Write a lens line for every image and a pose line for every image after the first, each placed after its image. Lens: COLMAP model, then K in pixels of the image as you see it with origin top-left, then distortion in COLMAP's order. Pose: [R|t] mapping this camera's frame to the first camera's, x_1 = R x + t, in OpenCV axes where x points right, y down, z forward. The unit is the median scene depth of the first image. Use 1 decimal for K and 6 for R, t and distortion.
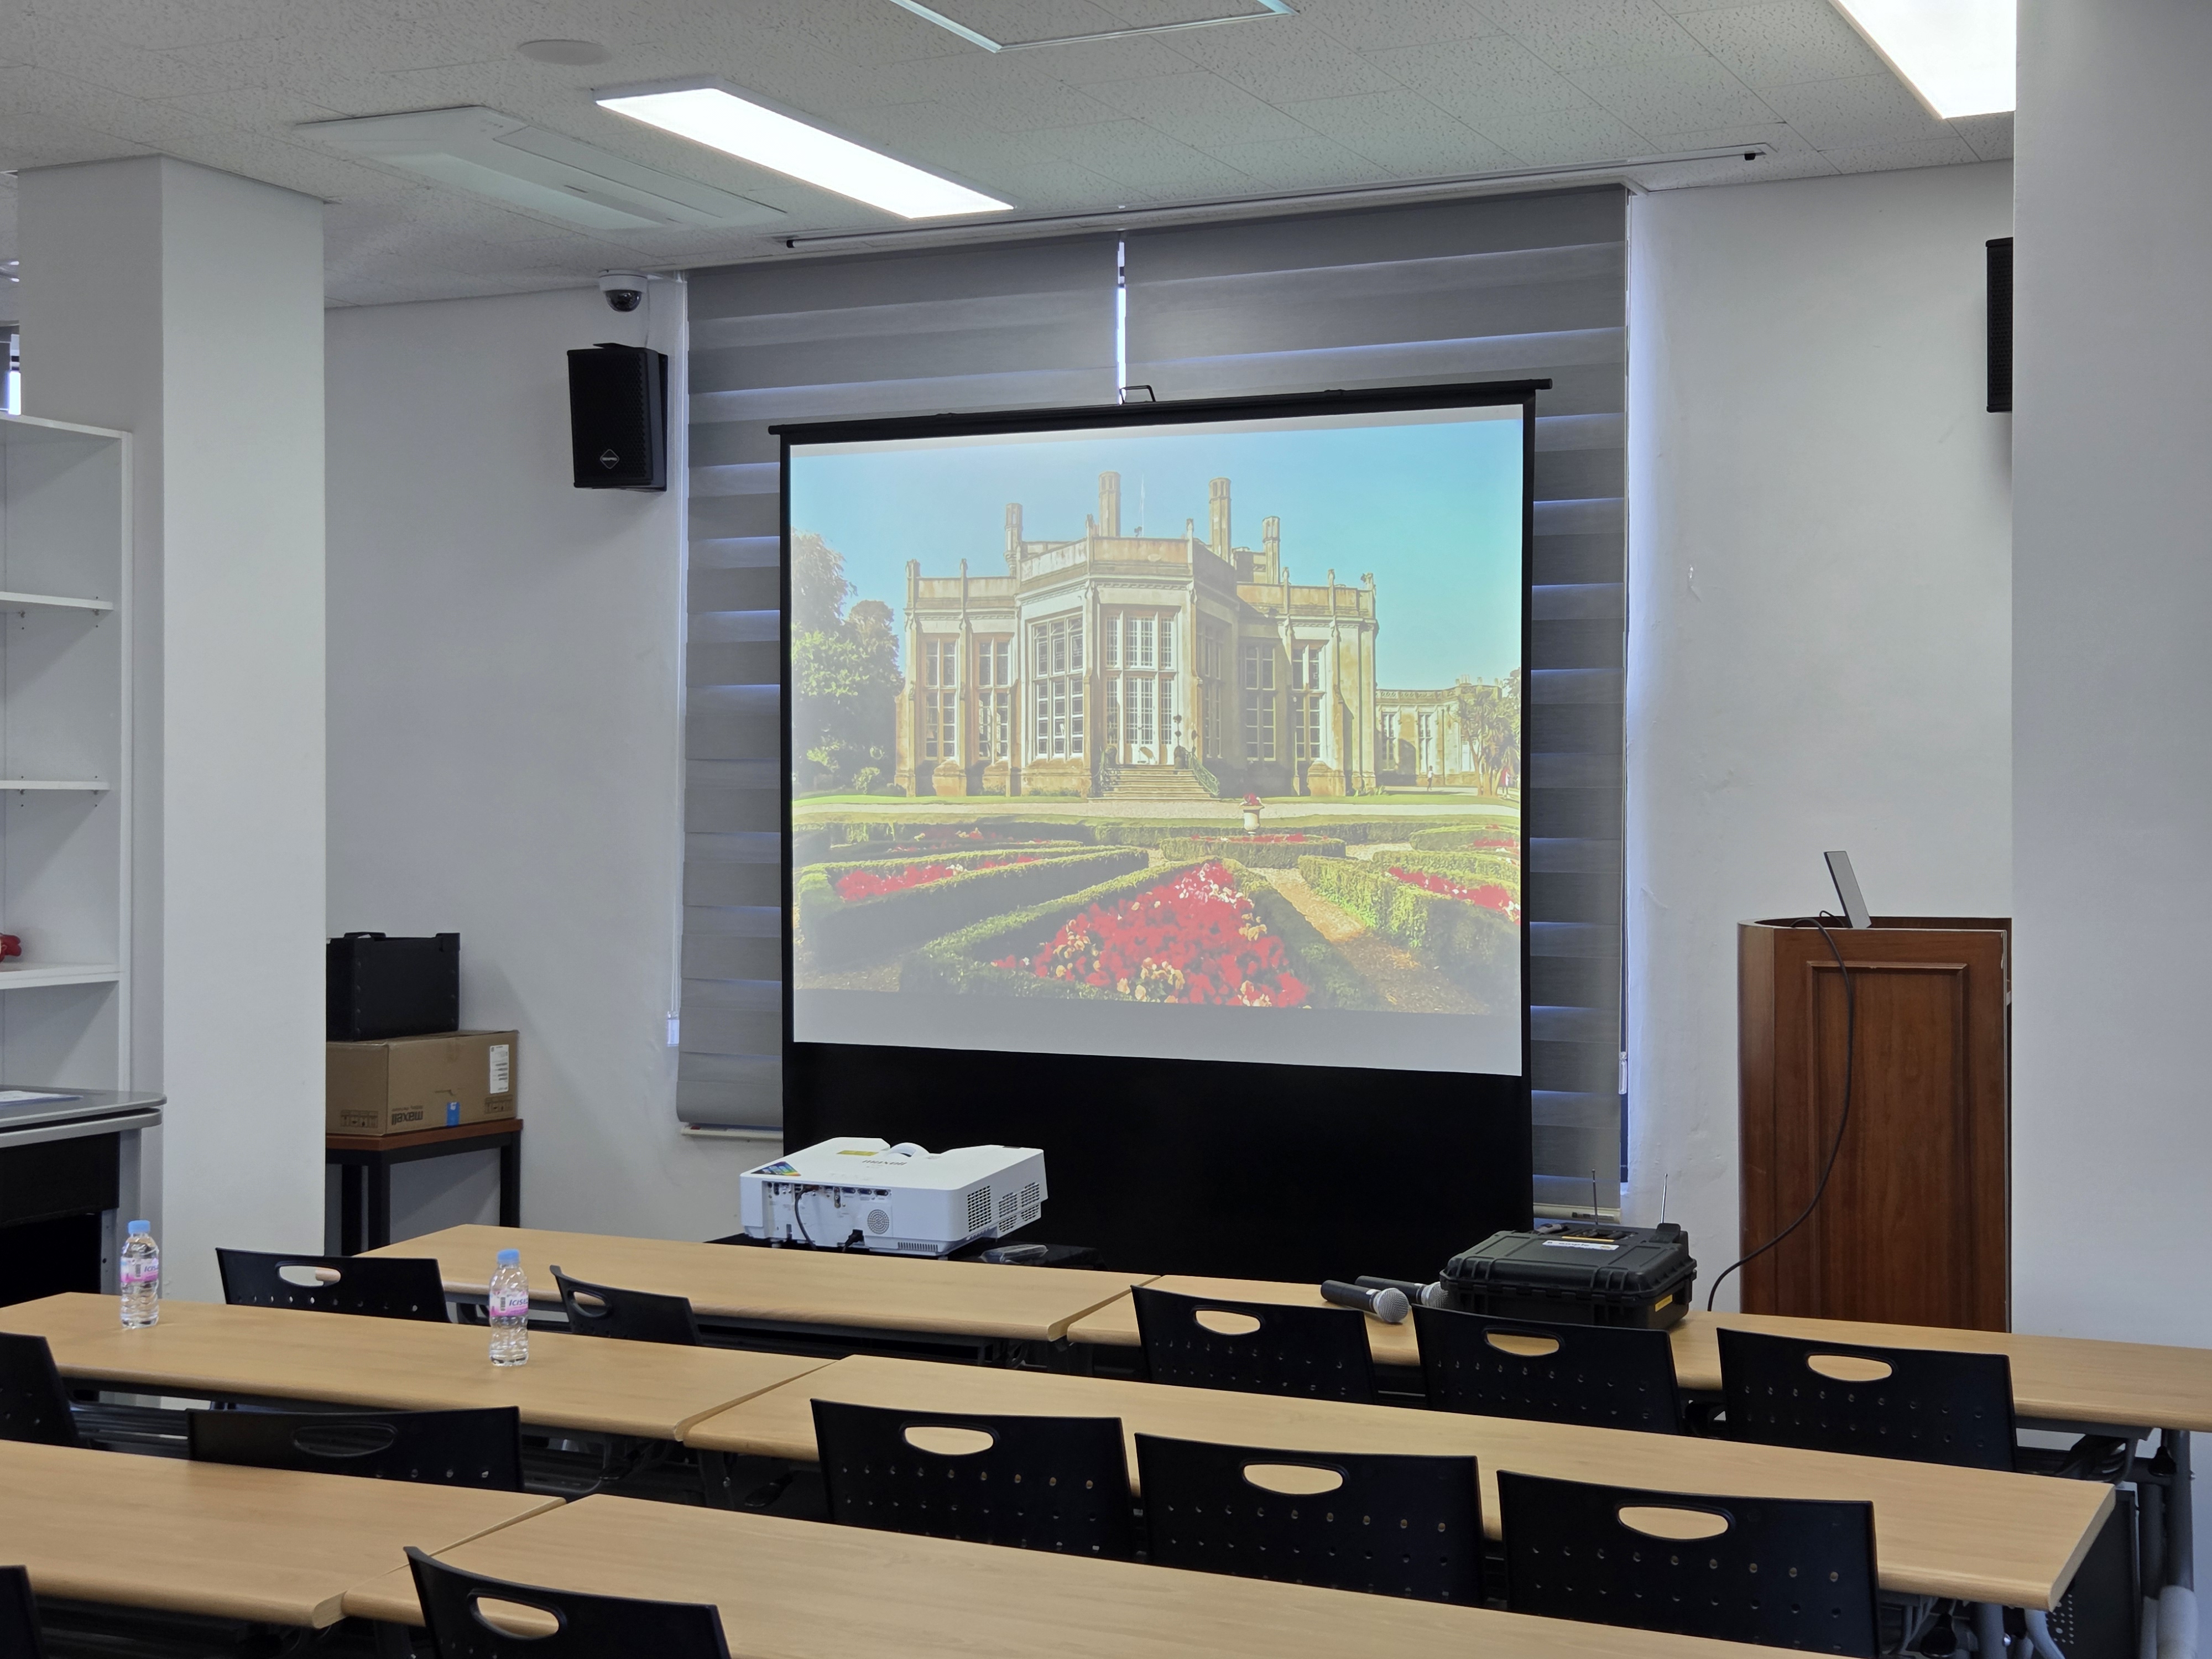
lens RADIAL K [[2921.8, 0, 1098.5], [0, 2921.8, 811.5], [0, 0, 1]] dist [0.071121, 0.000000]
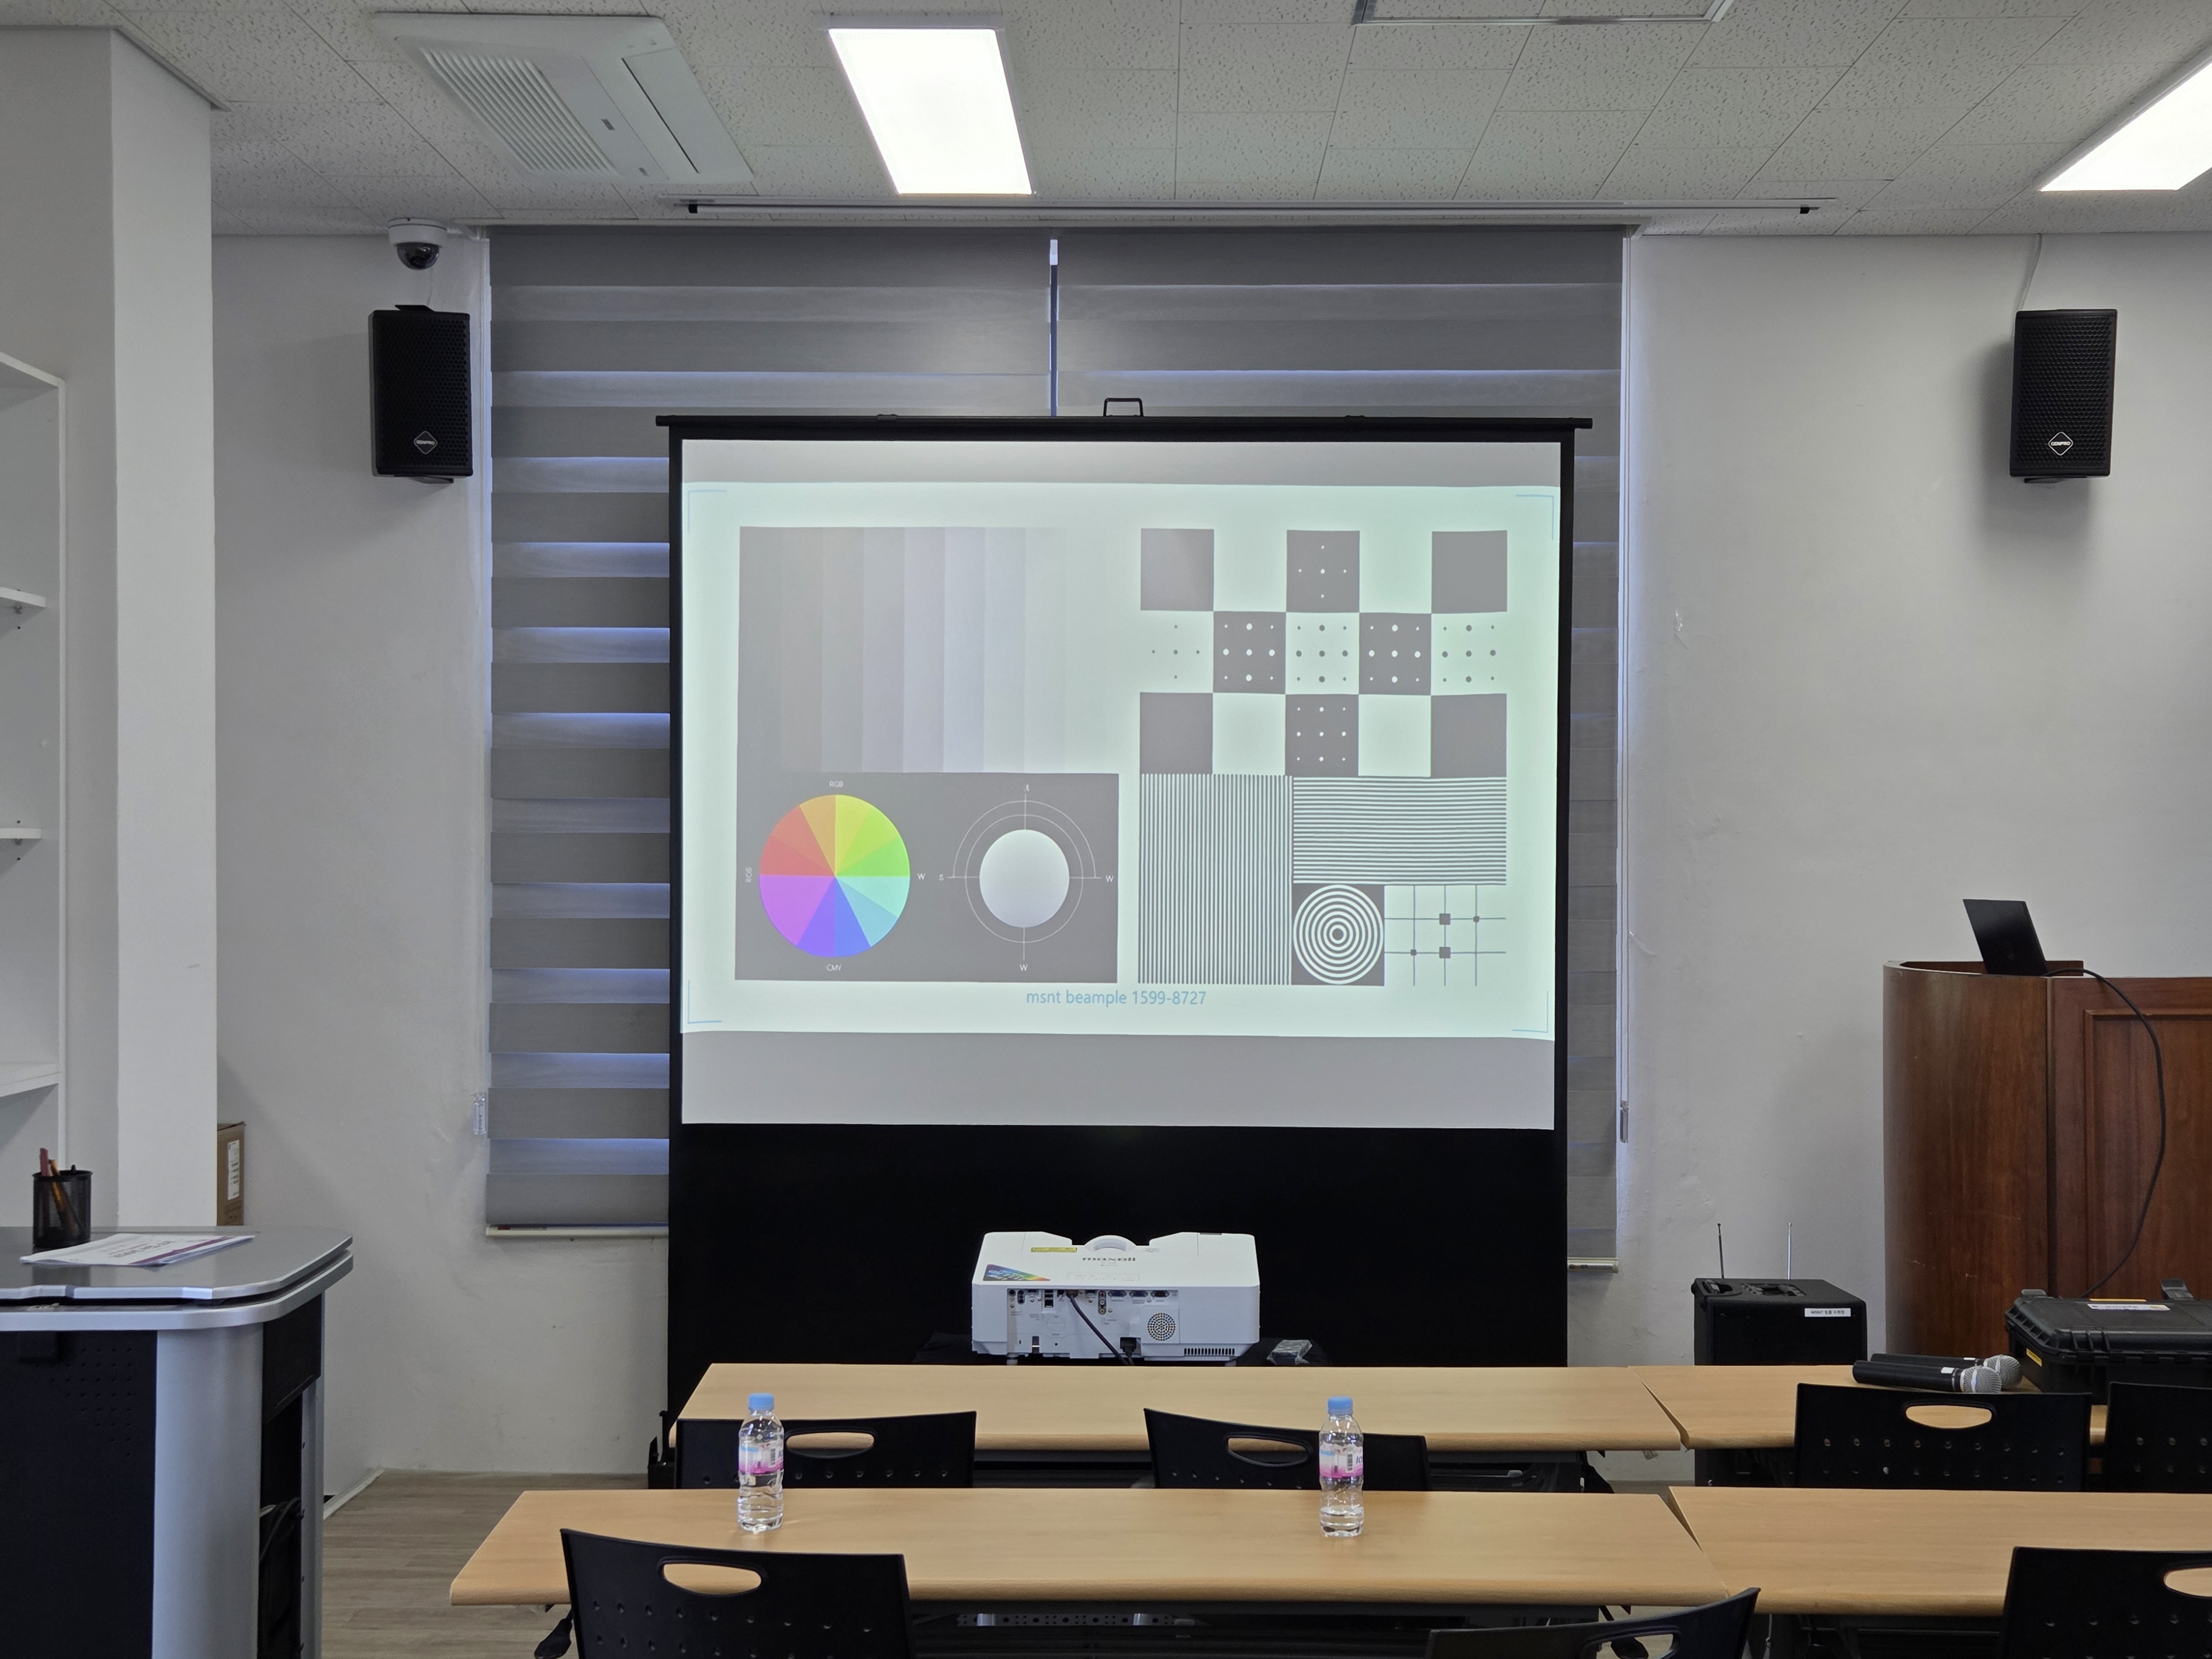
lens RADIAL K [[2921.8, 0, 1085.2], [0, 2921.8, 840.8], [0, 0, 1]] dist [0.071121, 0.000000]
pose [[0.907925, -0.001579, 0.419129, -0.390784], [0.001250, 0.999999, 0.001059, -0.006911], [-0.419130, -0.000437, 0.907926, 0.169858]]
